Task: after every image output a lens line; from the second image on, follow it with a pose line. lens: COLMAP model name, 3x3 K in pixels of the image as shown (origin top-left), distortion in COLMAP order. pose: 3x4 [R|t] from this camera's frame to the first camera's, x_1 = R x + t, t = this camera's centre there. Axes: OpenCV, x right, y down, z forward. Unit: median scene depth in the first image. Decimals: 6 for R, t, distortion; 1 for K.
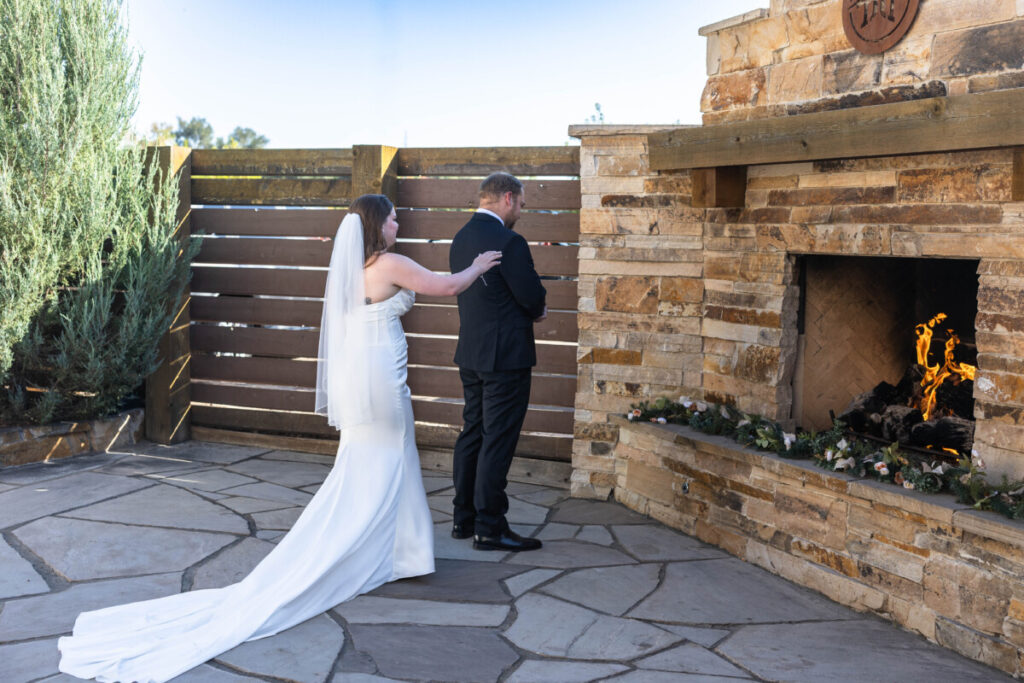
lens RADIAL K [[1162.9, 0, 545.3], [0, 1162.9, 323.3], [0, 0, 1]] dist [0.007954, 0.000000]
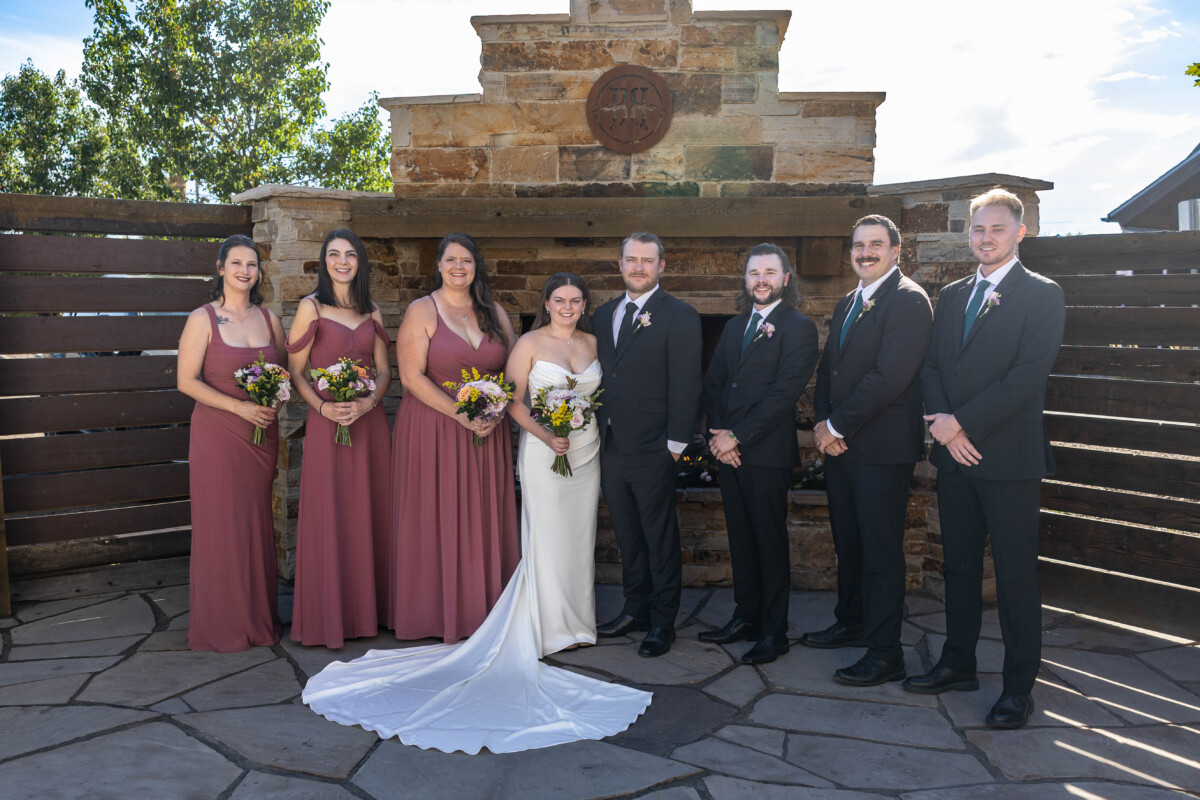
lens RADIAL K [[1028.8, 0, 554.9], [0, 1028.8, 433.5], [0, 0, 1]] dist [0.001531, 0.007235]
pose [[0.540154, -0.127728, 0.831817, -0.658381], [0.072682, 0.991802, 0.105098, -0.051019], [-0.838422, 0.003689, 0.545009, 0.430690]]
